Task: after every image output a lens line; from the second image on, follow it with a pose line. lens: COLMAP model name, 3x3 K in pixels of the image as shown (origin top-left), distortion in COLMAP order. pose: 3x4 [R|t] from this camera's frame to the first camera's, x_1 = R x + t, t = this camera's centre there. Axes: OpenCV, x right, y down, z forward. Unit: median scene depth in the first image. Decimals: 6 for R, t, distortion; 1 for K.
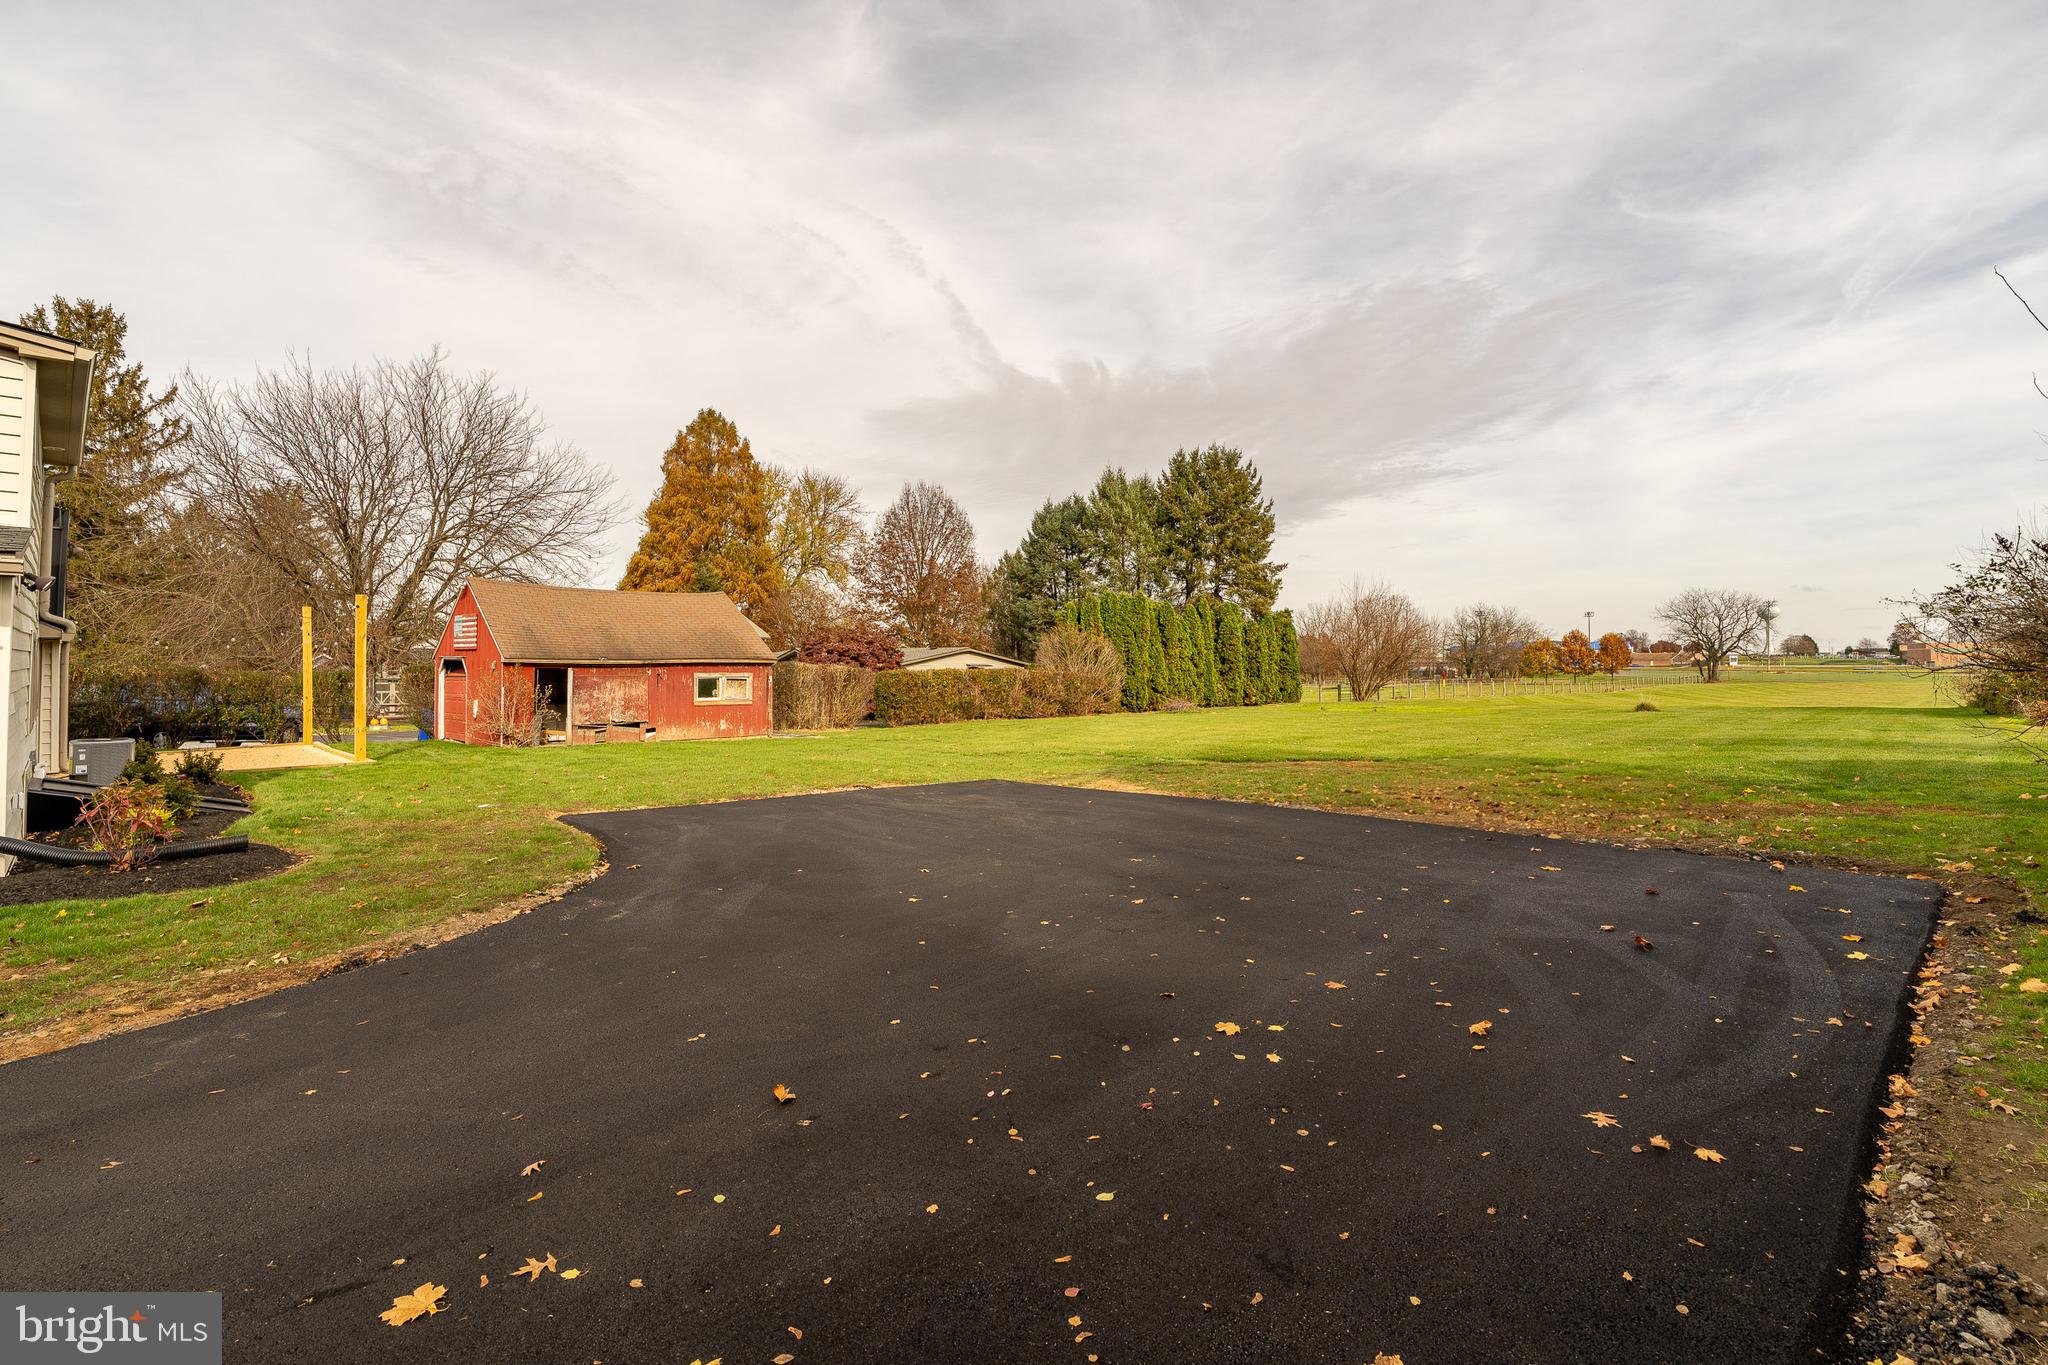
lens RADIAL K [[938.4, 0, 1020.1], [0, 938.4, 654.7], [0, 0, 1]] dist [-0.009446, 0.001180]
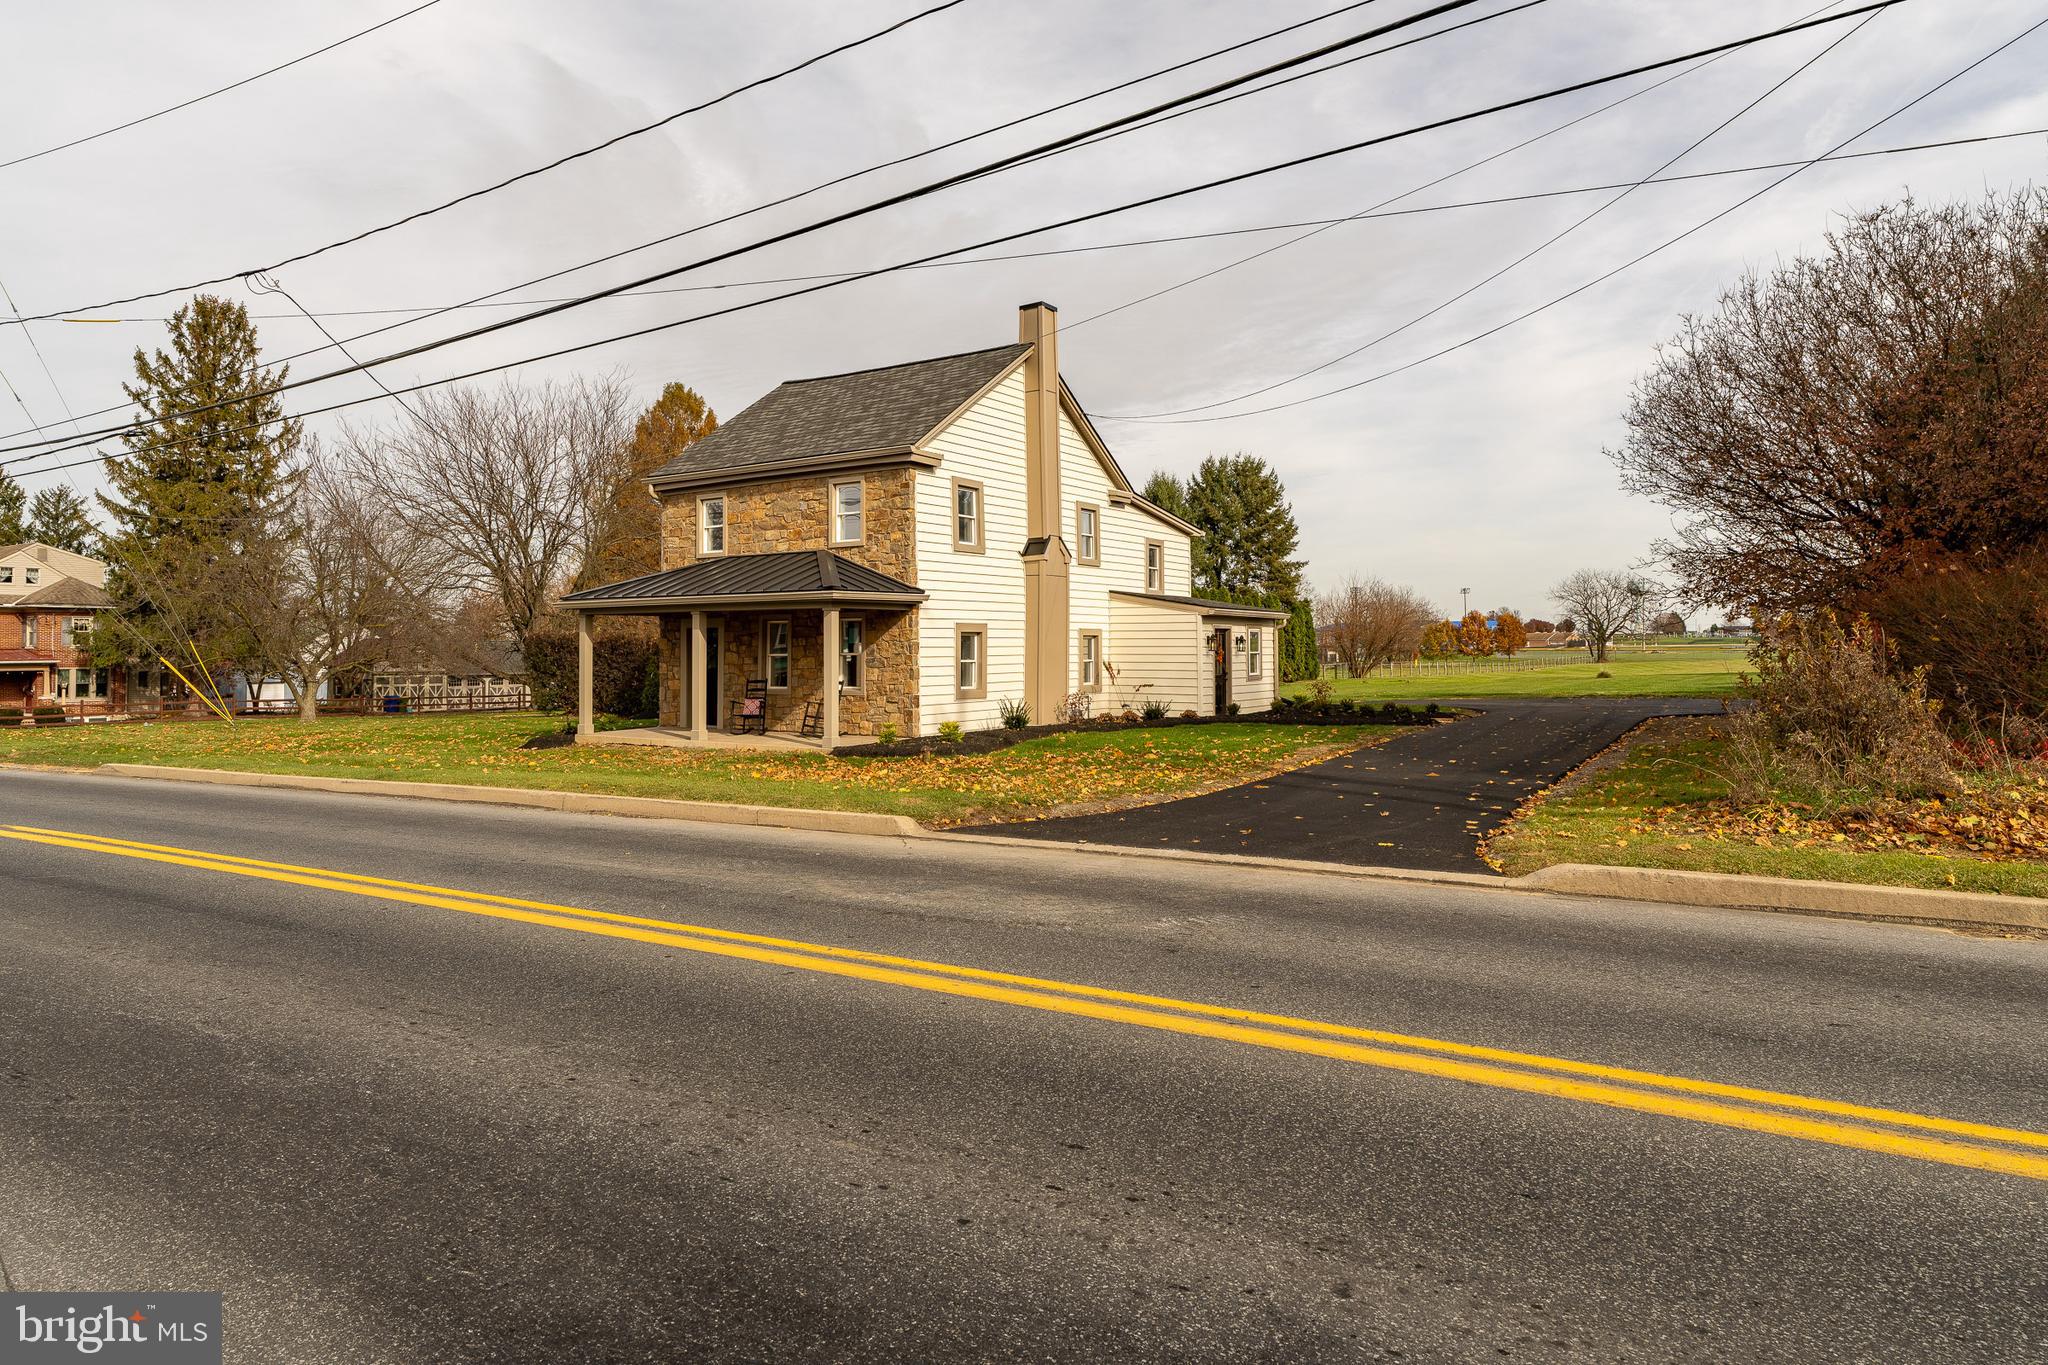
lens RADIAL K [[1191.2, 0, 1019.9], [0, 1191.2, 654.6], [0, 0, 1]] dist [-0.002357, -0.000493]
pose [[0.979981, -0.011601, 0.198754, -0.230828], [0.009281, 0.999878, 0.012602, -0.001393], [-0.198875, -0.010505, 0.979968, -0.240731]]
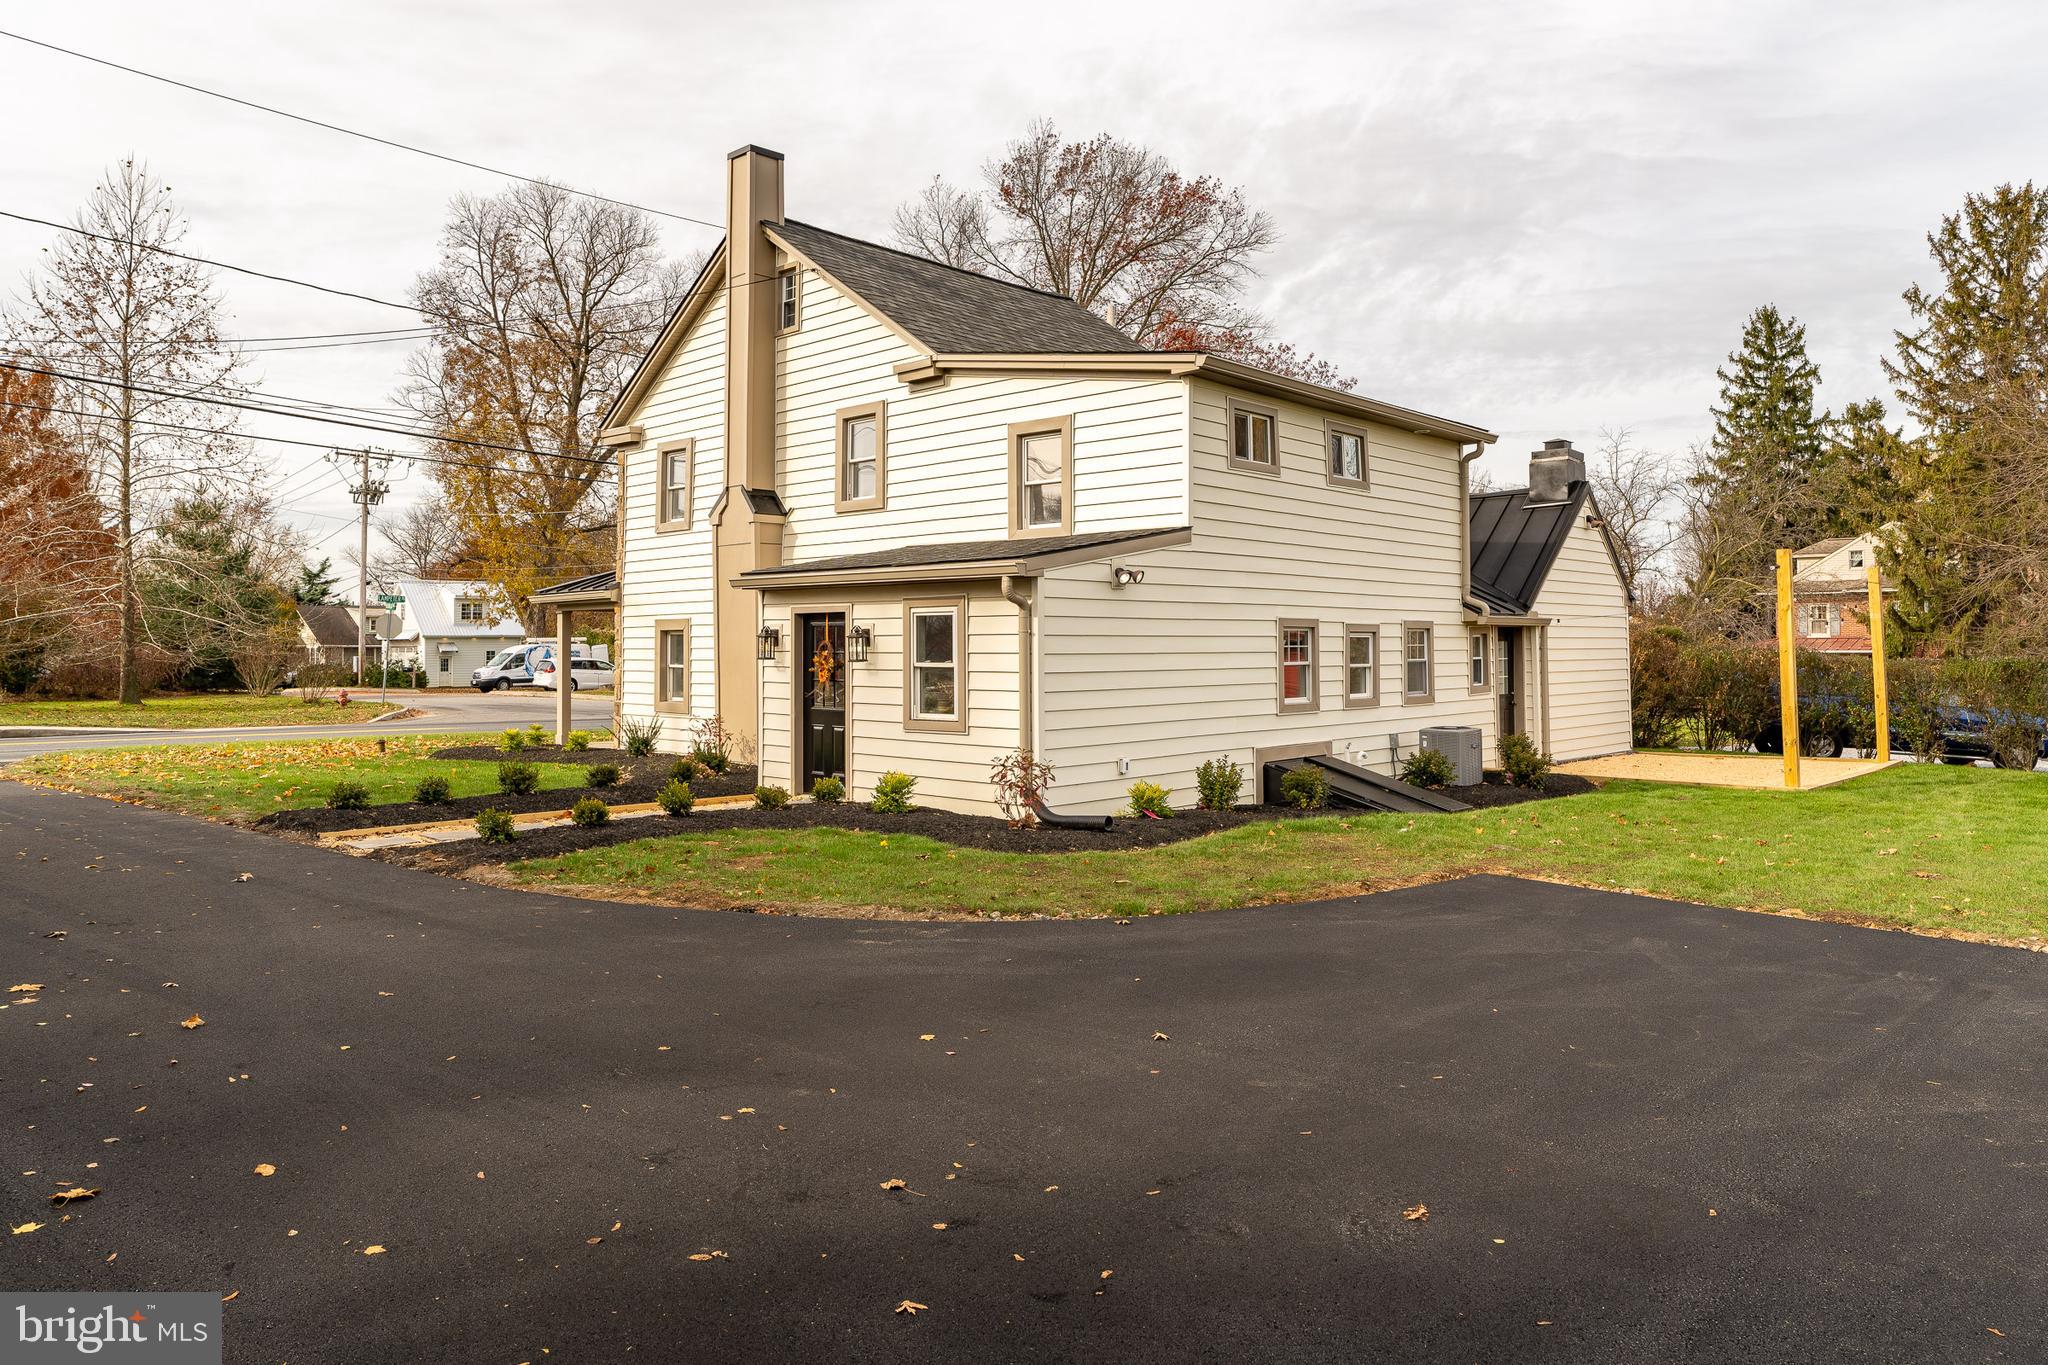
lens RADIAL K [[1353.9, 0, 1026.3], [0, 1353.9, 630.6], [0, 0, 1]] dist [0.002327, 0.000400]
pose [[0.027593, -0.016145, -0.999489, 0.056453], [0.010950, 0.999814, -0.015848, 0.001413], [0.999559, -0.010507, 0.027765, 0.079235]]
